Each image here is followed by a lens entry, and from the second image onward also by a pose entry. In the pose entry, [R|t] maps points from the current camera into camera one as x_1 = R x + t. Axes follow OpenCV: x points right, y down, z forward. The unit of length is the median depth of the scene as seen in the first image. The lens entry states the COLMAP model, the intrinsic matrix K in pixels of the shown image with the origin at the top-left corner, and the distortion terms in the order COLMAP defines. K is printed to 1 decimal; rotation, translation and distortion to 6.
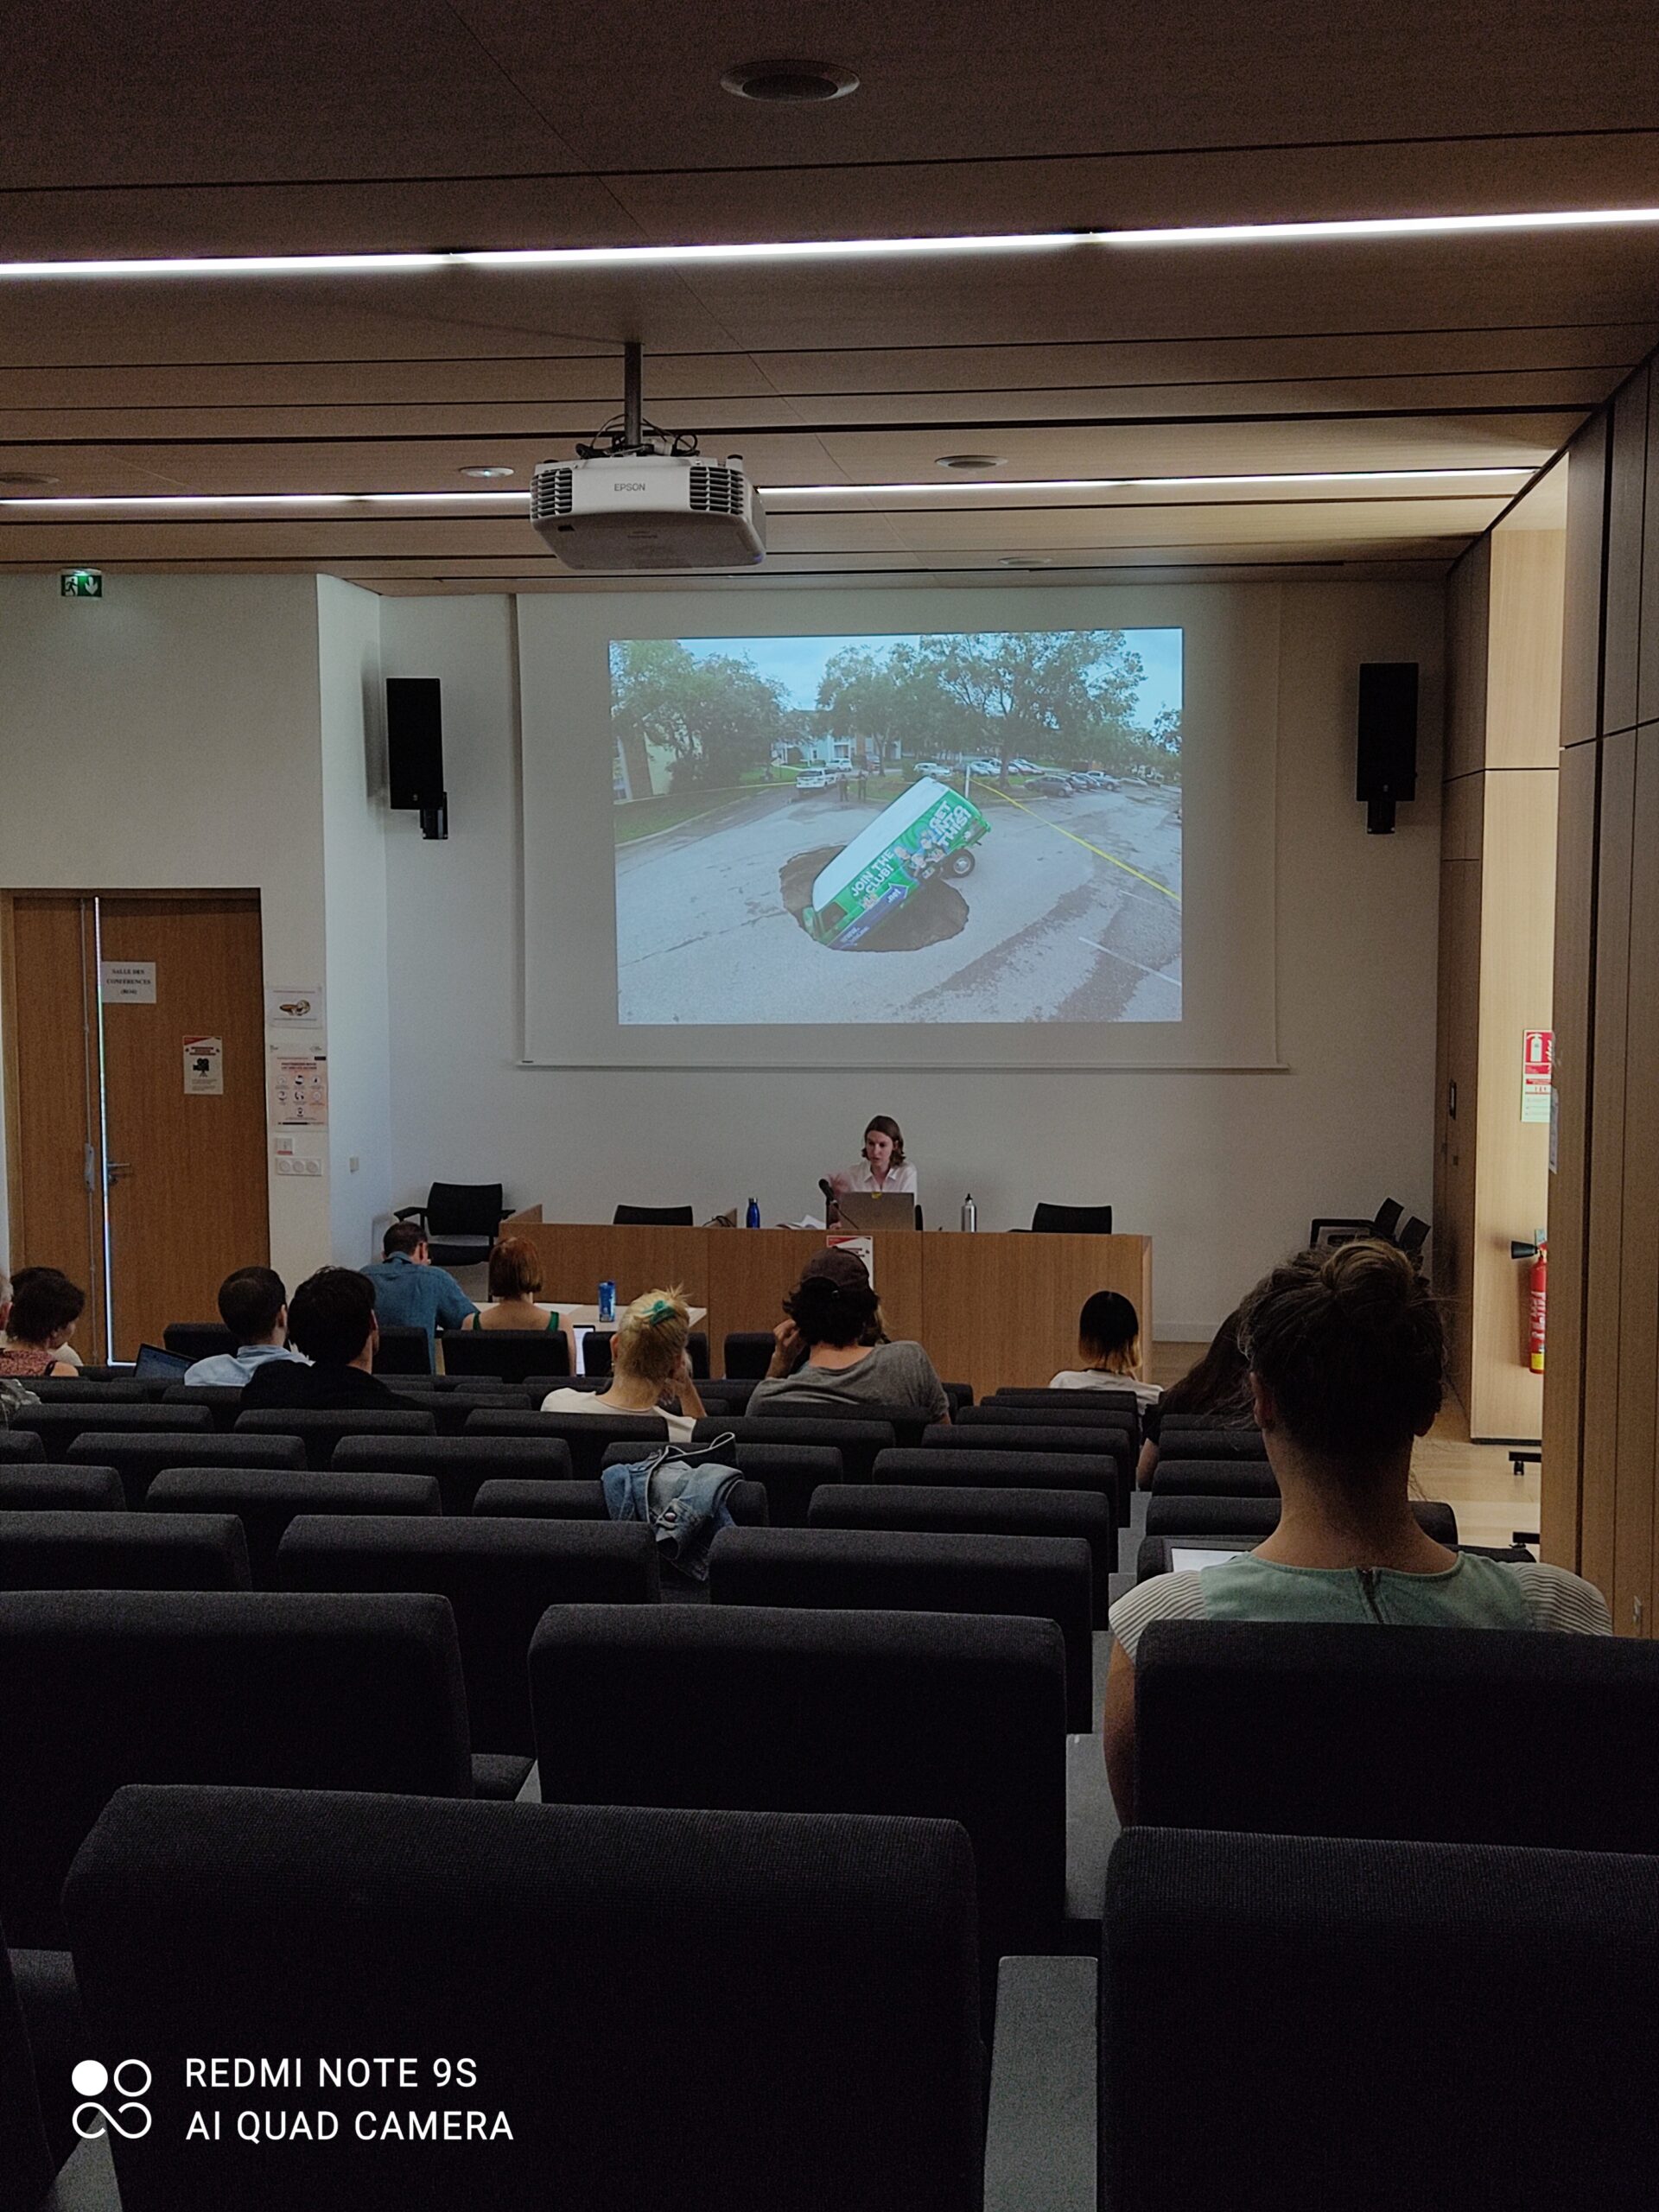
lens RADIAL K [[1672.7, 0, 829.5], [0, 1672.7, 1106.0], [0, 0, 1]] dist [0.062500, 0.001011]
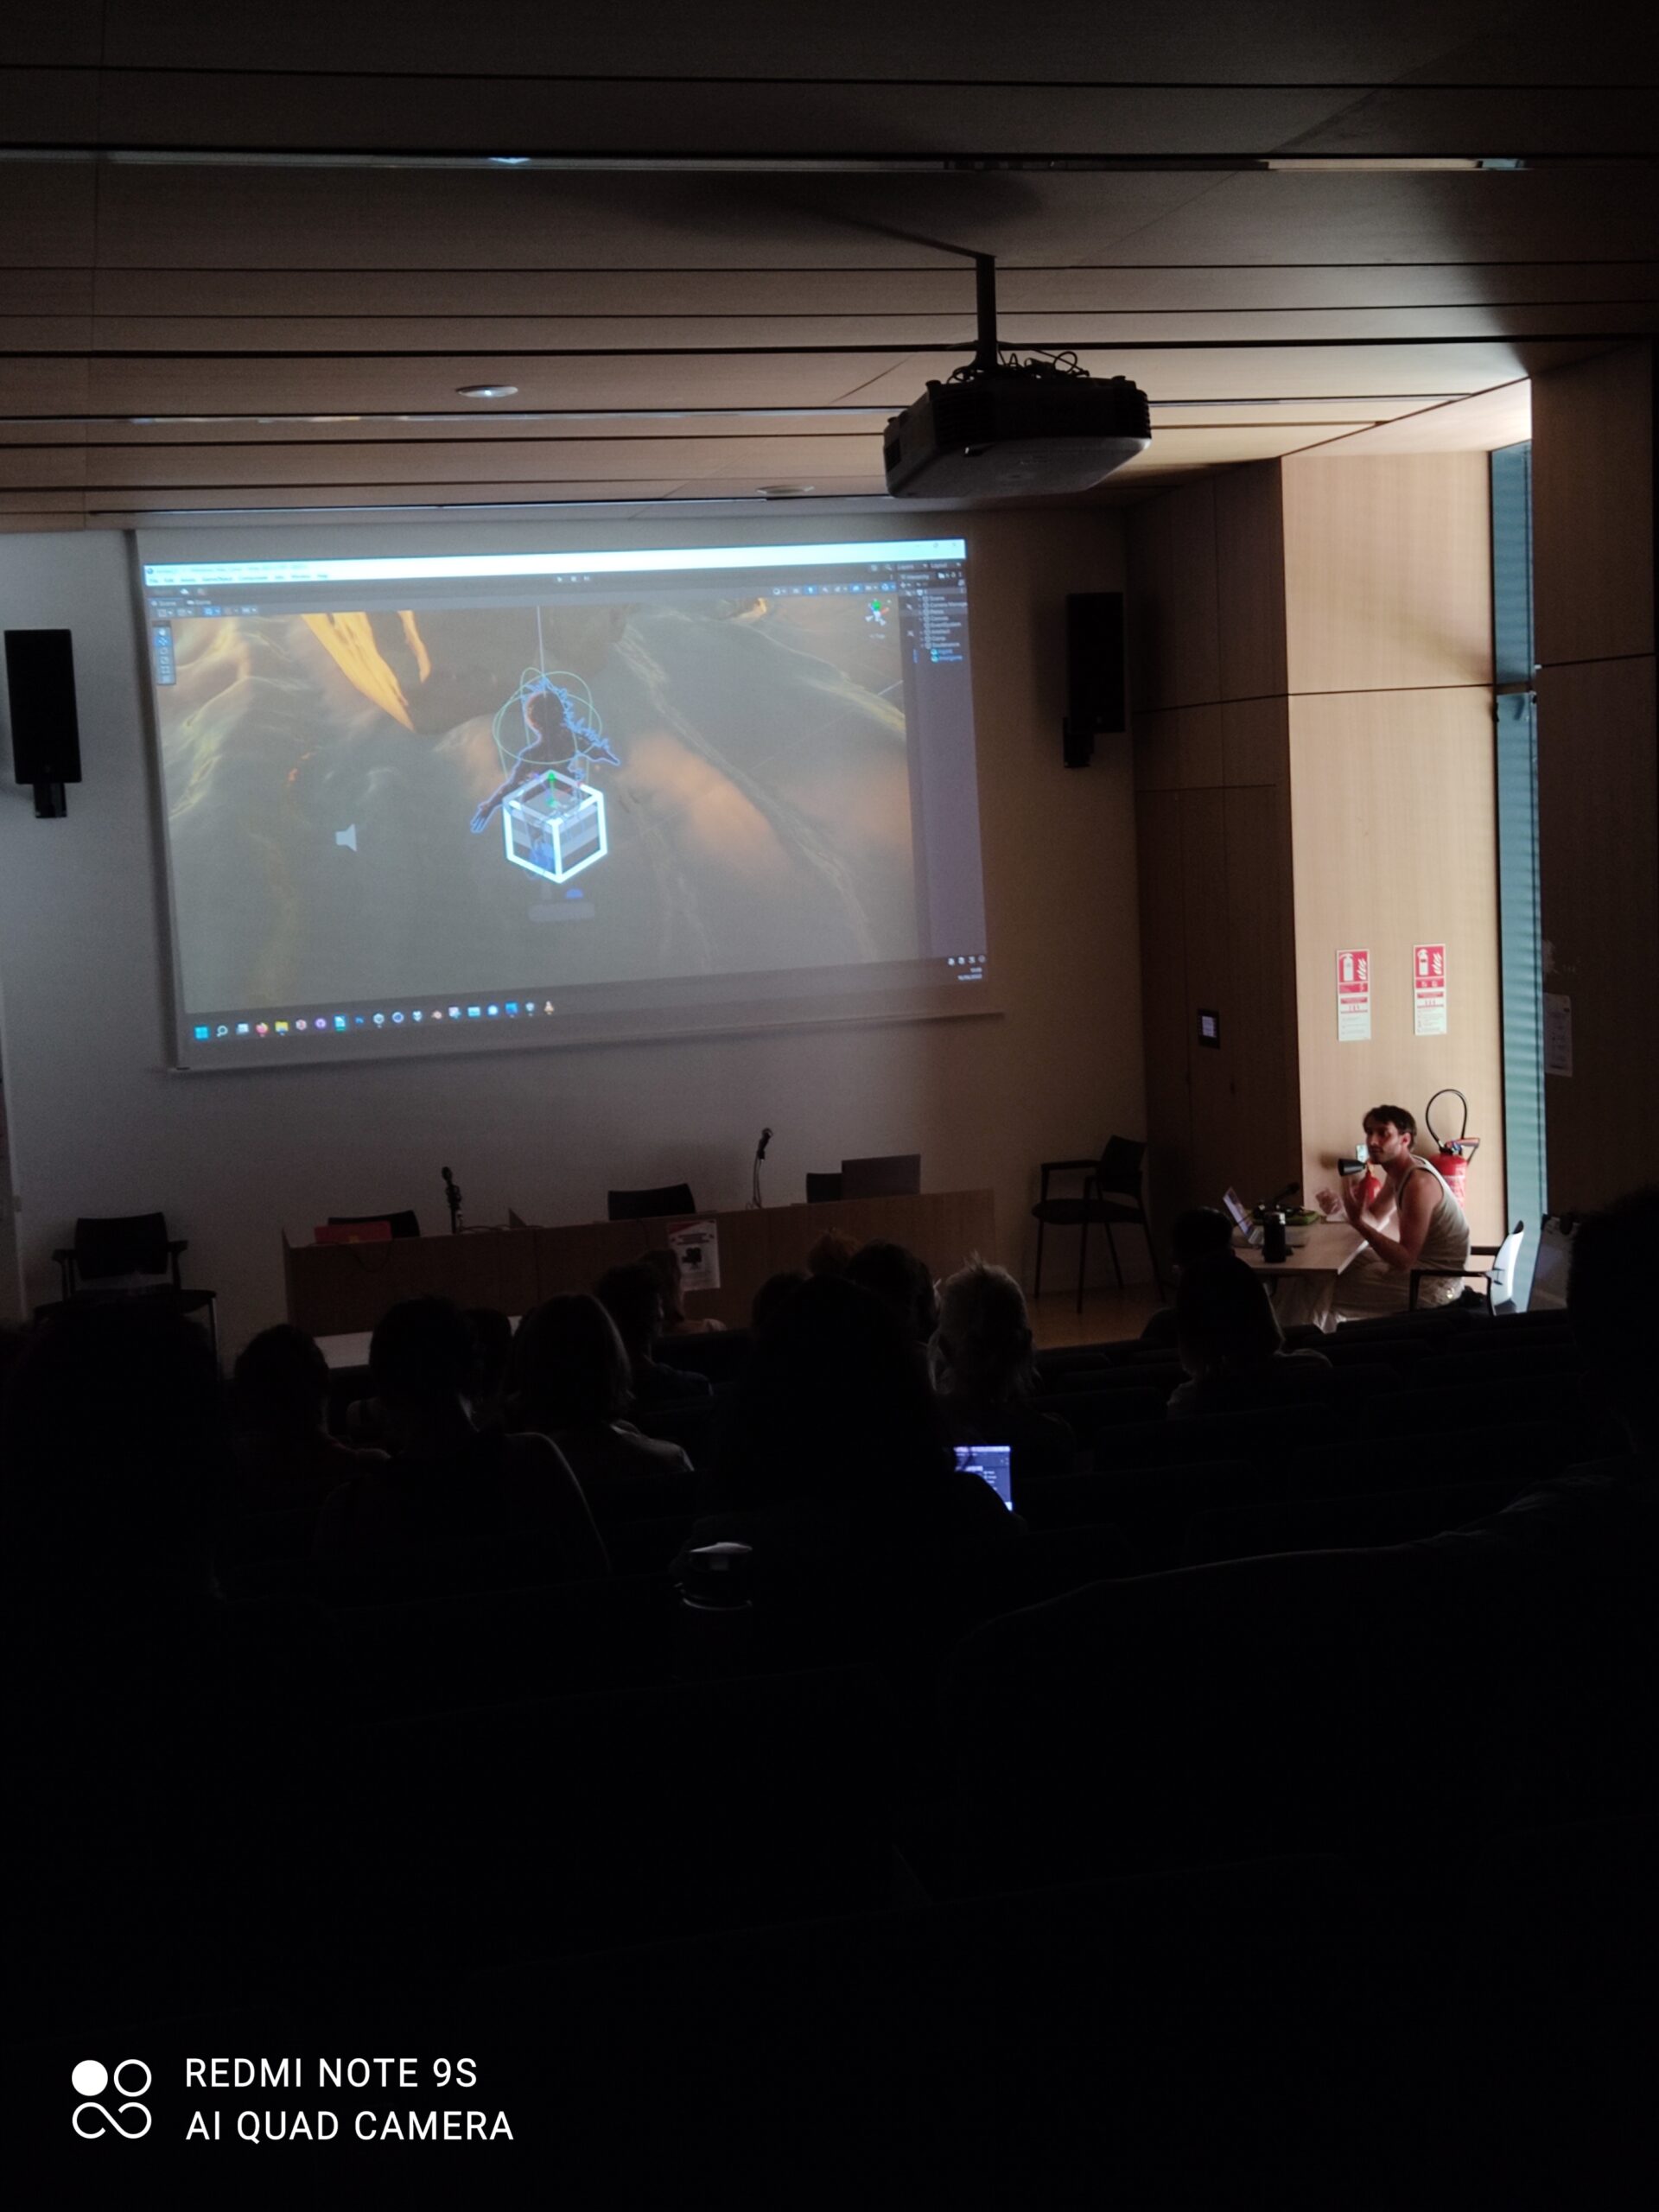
lens RADIAL K [[1817.4, 0, 829.5], [0, 1817.4, 1106.0], [0, 0, 1]] dist [0.038254, 0.001275]
pose [[0.969635, -0.085318, 0.229192, -0.143069], [0.082695, 0.996353, 0.021045, -0.000331], [-0.230152, -0.001452, 0.973154, 0.003921]]
